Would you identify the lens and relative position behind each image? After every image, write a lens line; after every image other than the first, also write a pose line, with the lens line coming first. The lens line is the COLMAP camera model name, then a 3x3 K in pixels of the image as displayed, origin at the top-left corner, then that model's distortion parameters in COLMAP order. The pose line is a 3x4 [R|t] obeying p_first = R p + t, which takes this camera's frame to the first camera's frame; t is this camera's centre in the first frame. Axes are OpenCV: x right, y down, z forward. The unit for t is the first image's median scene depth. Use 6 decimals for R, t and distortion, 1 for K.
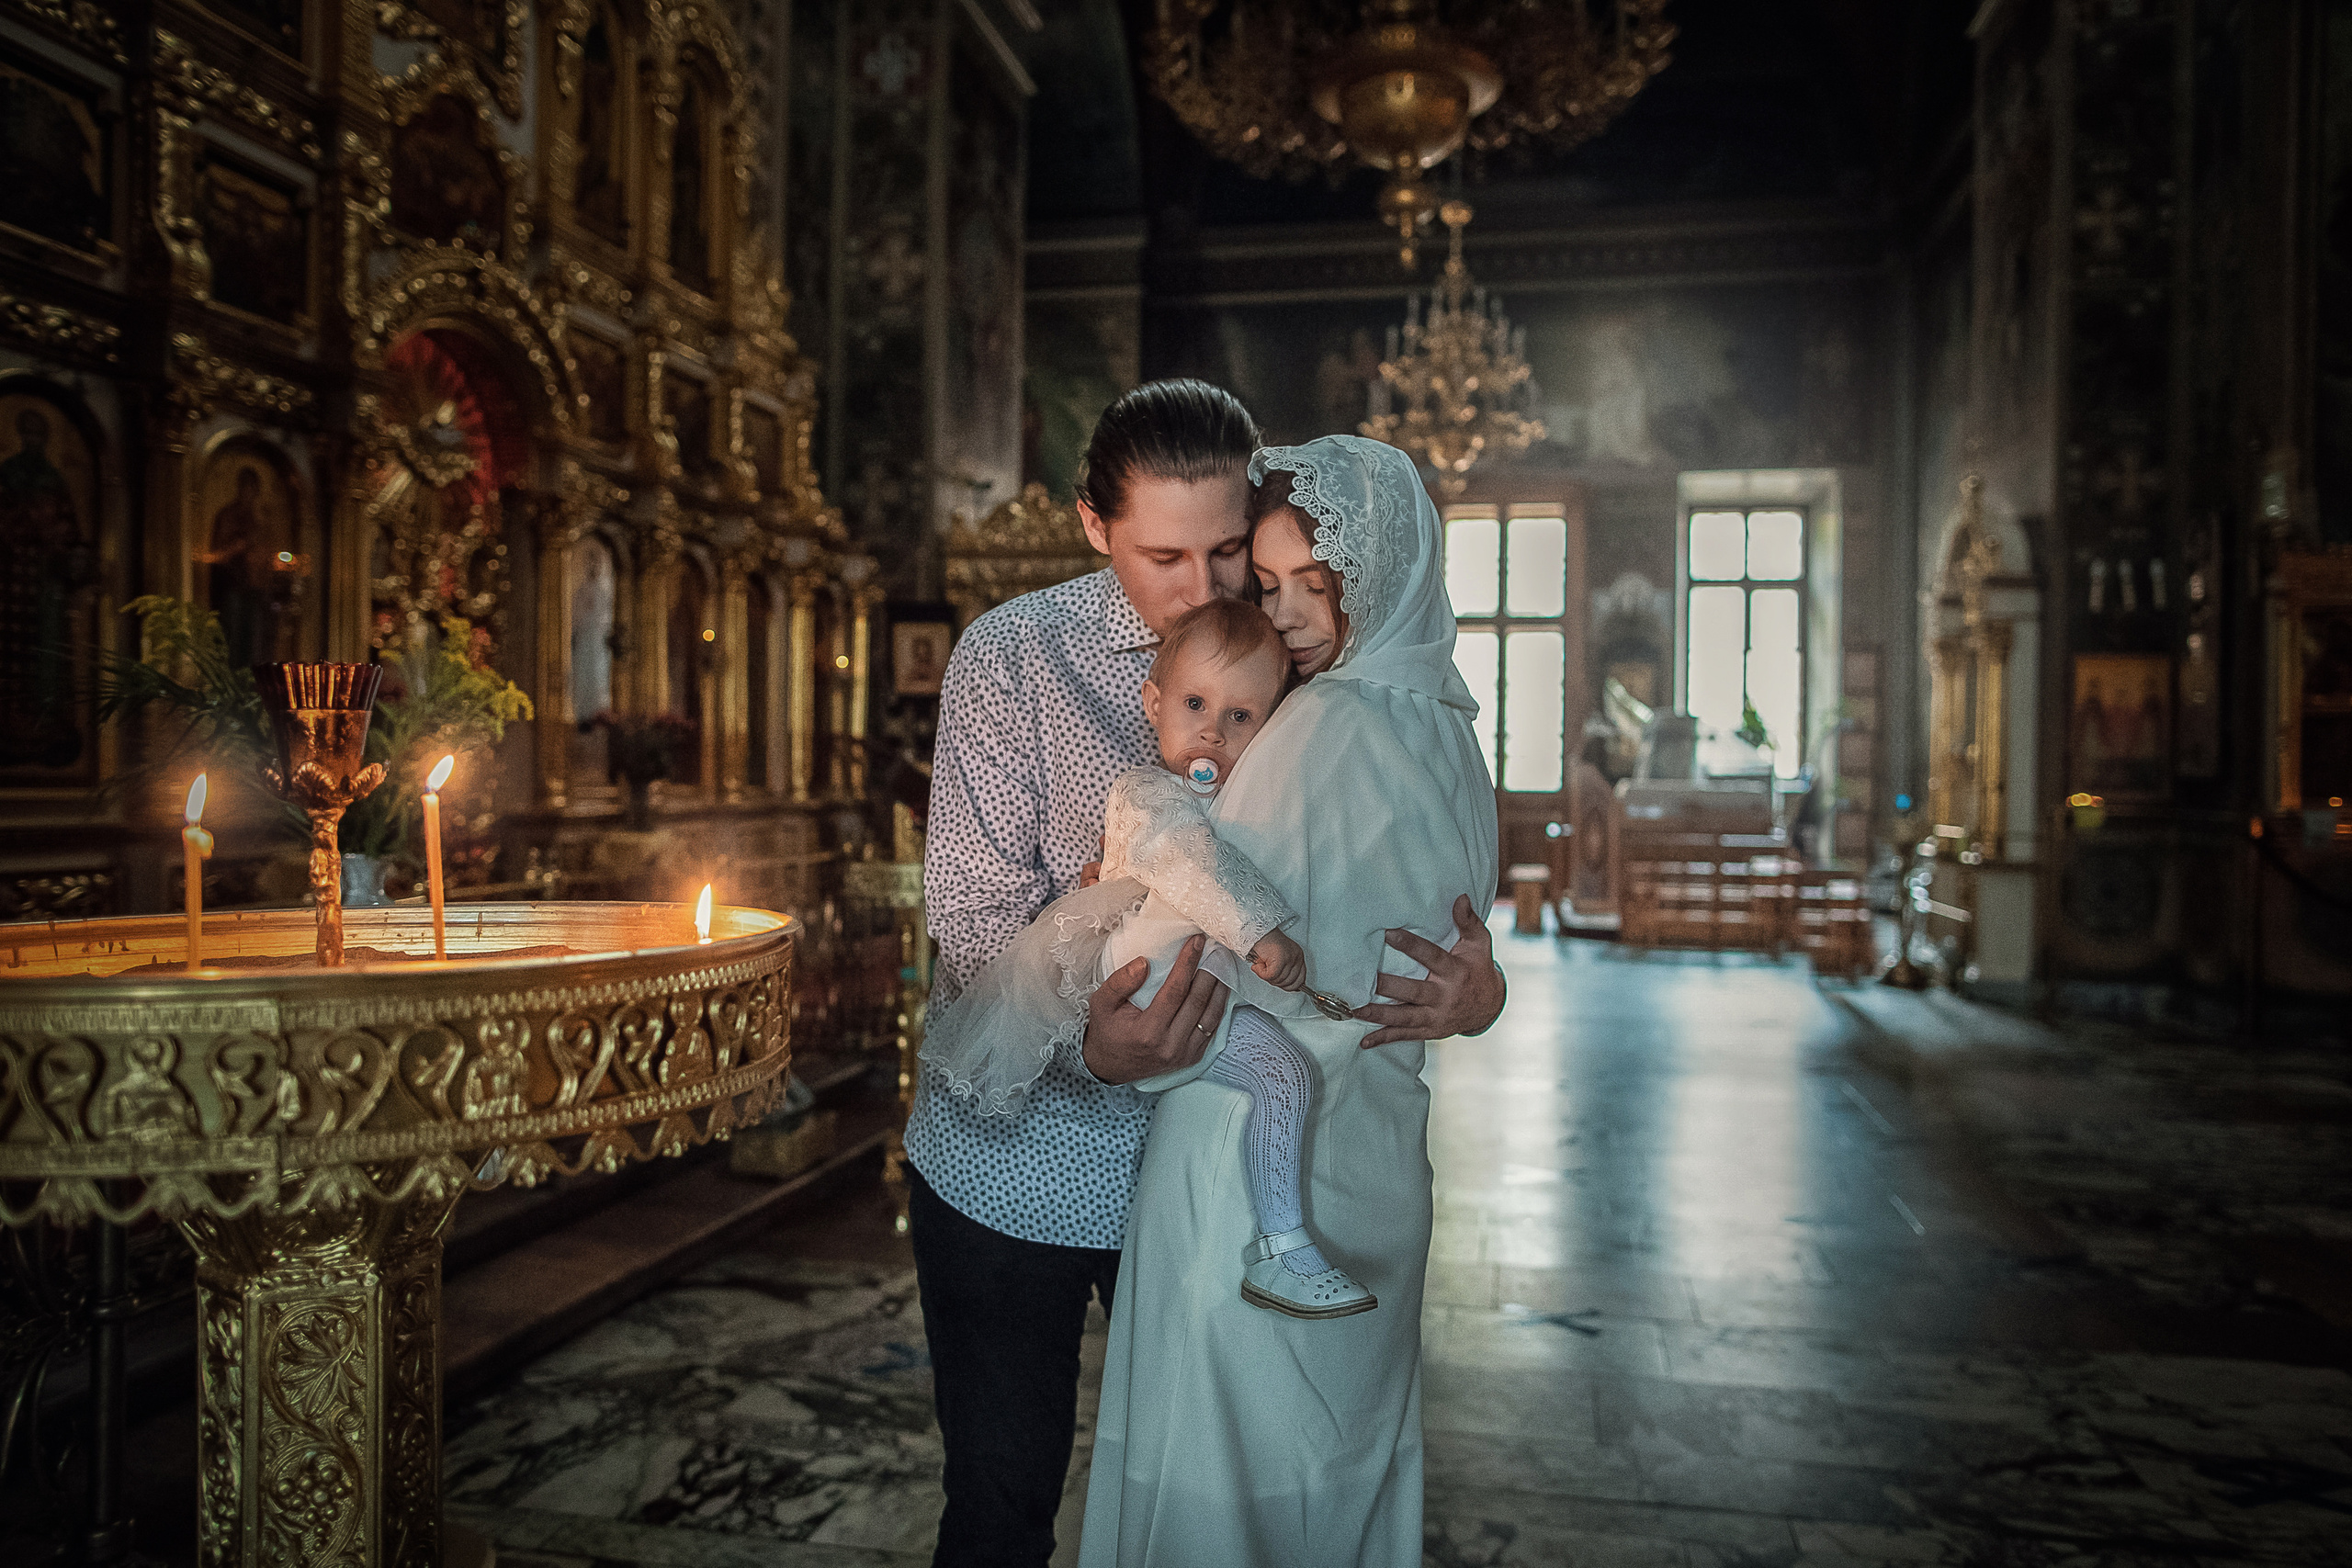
lens RADIAL K [[1685.1, 0, 1209.3], [0, 1685.1, 777.4], [0, 0, 1]] dist [-0.064351, 0.061884]
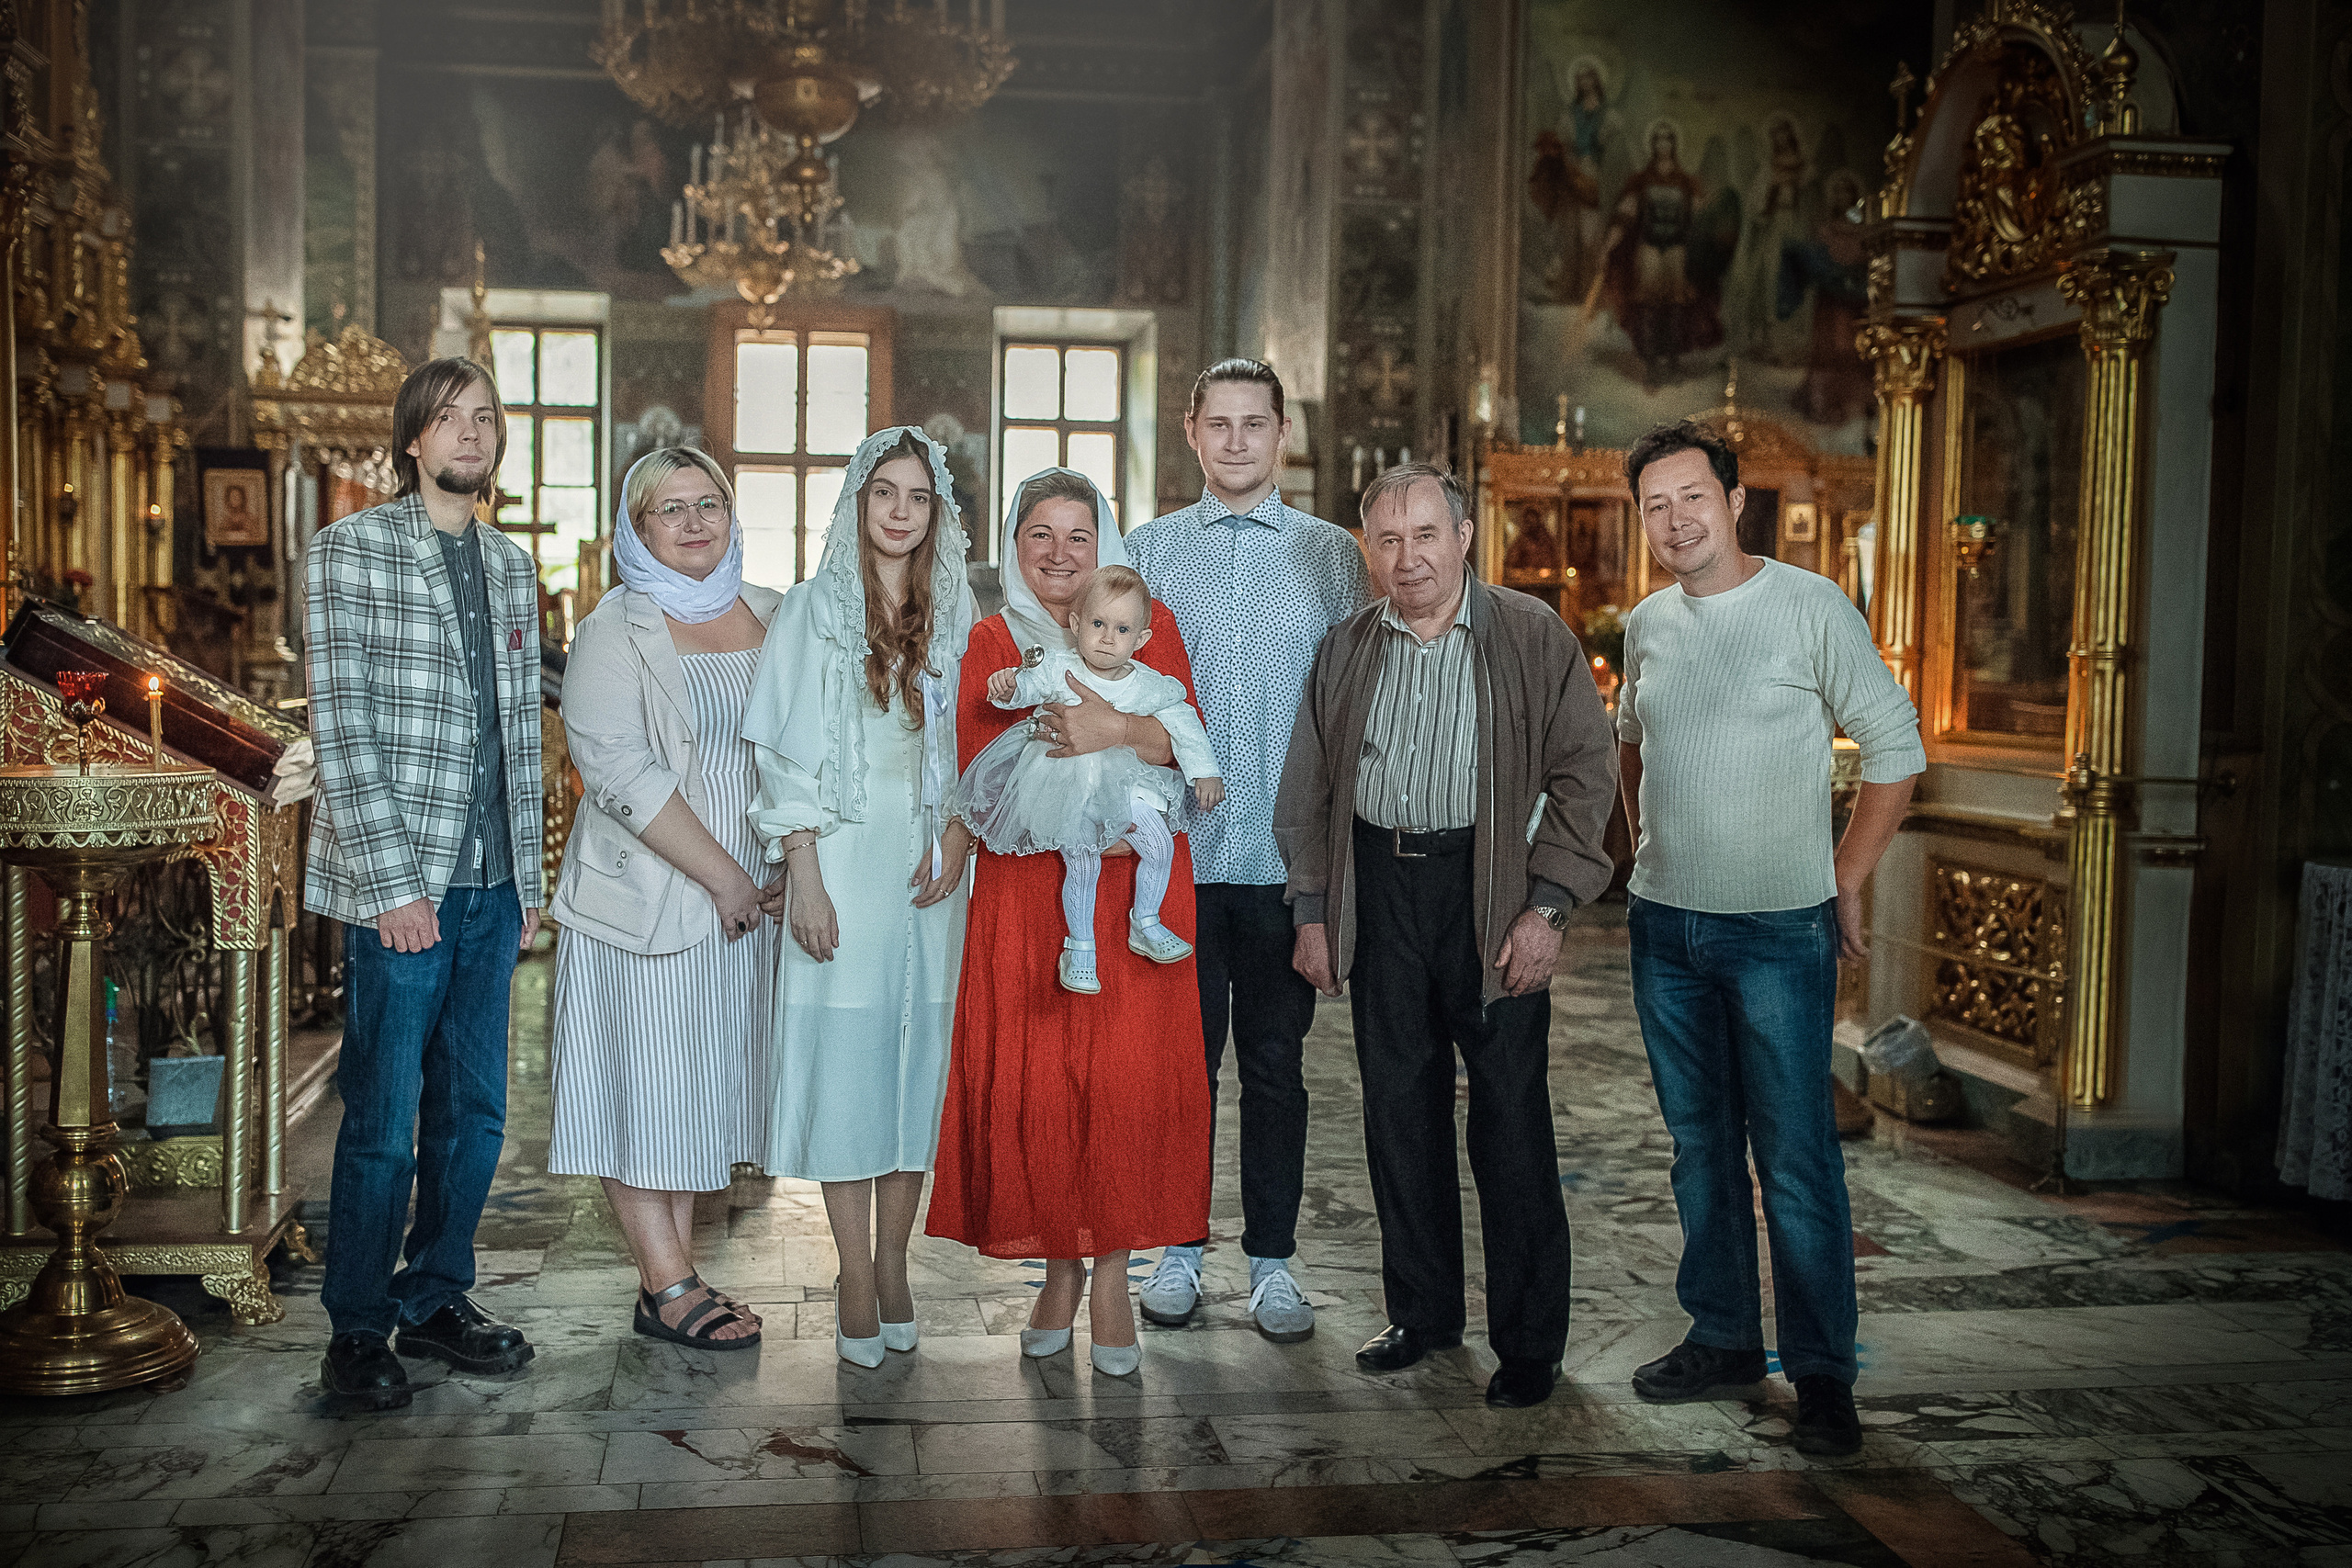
lens RADIAL K [[2410.0, 0, 1116.3], [0, 2410.0, 748.3], [0, 0, 1]] dist [-0.006971, -0.028312]
pose [[0.944802, -0.011805, 0.327430, -0.161498], [-0.003773, 0.998892, 0.046900, -0.000109], [-0.327621, -0.045547, 0.943711, -0.496912]]
